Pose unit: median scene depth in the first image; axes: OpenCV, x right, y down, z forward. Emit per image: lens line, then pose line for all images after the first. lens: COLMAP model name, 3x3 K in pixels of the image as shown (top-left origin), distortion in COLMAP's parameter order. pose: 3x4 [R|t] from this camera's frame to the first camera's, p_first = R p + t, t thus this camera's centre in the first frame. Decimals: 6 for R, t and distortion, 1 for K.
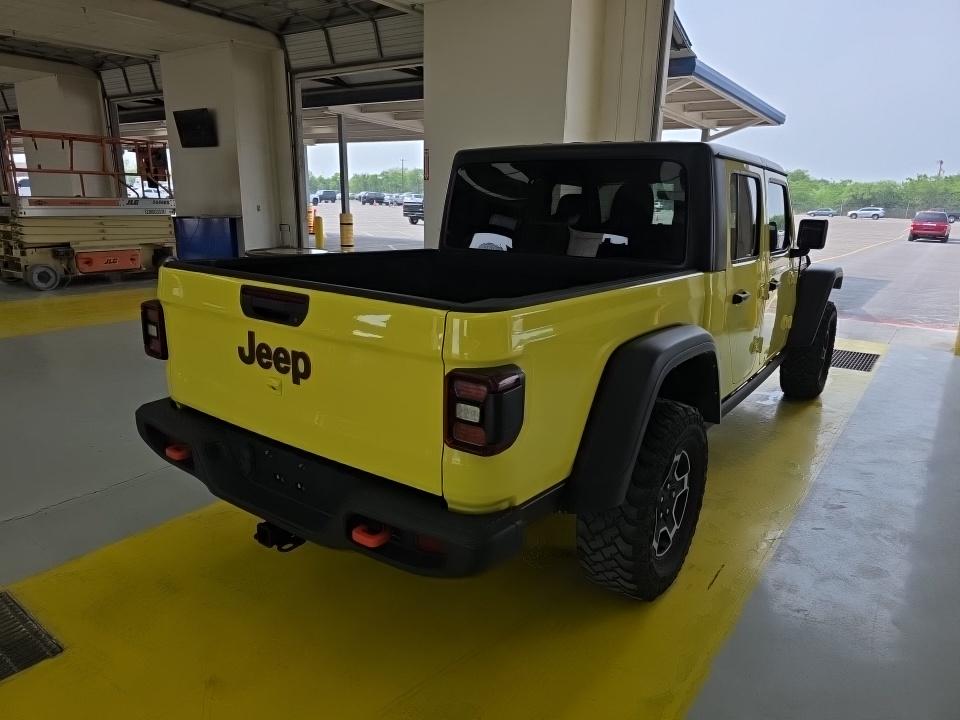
lens RADIAL K [[653.2, 0, 480.0], [0, 653.2, 360.0], [0, 0, 1]] dist [0.049857, 0.000742]
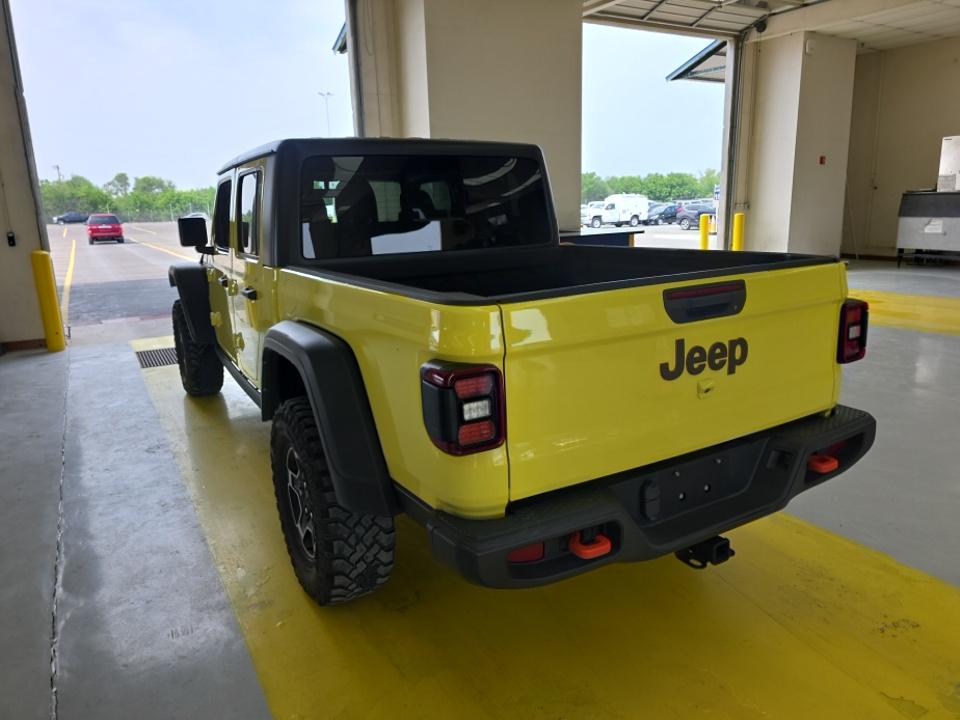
lens RADIAL K [[653.2, 0, 480.0], [0, 653.2, 360.0], [0, 0, 1]] dist [0.049857, 0.000742]
pose [[0.408519, -0.254158, 0.876651, -1.228258], [0.260950, 0.952883, 0.154657, -0.221640], [-0.874653, 0.165581, 0.455593, 0.840584]]
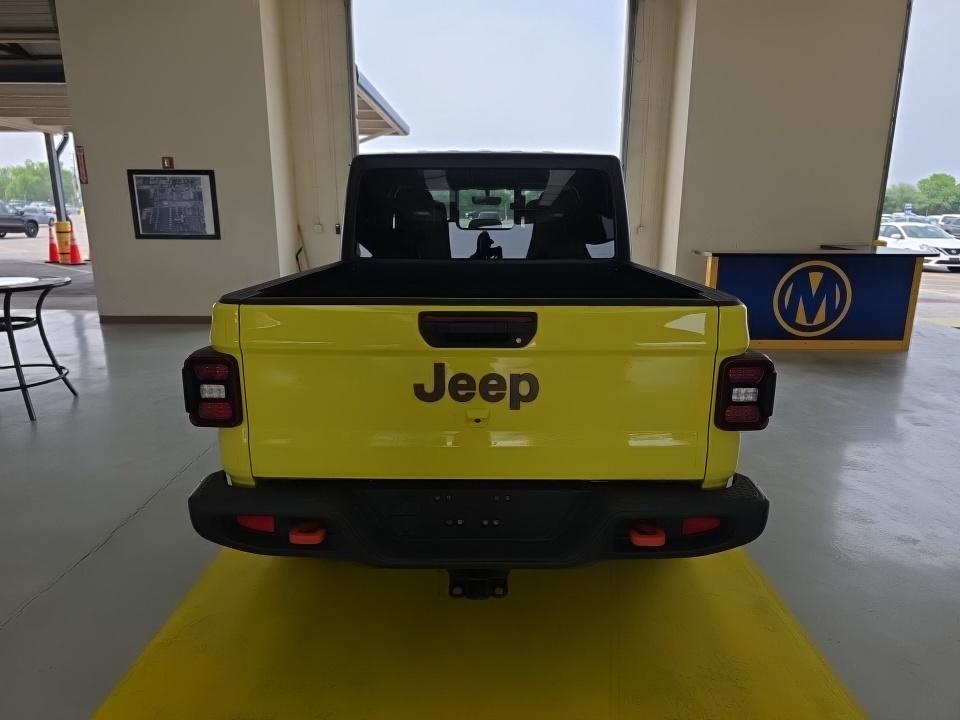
lens RADIAL K [[653.2, 0, 480.0], [0, 653.2, 360.0], [0, 0, 1]] dist [0.049857, 0.000742]
pose [[0.803276, -0.153403, 0.575512, -0.805906], [0.155214, 0.986791, 0.046389, -0.079675], [-0.575027, 0.052064, 0.816476, 0.257603]]
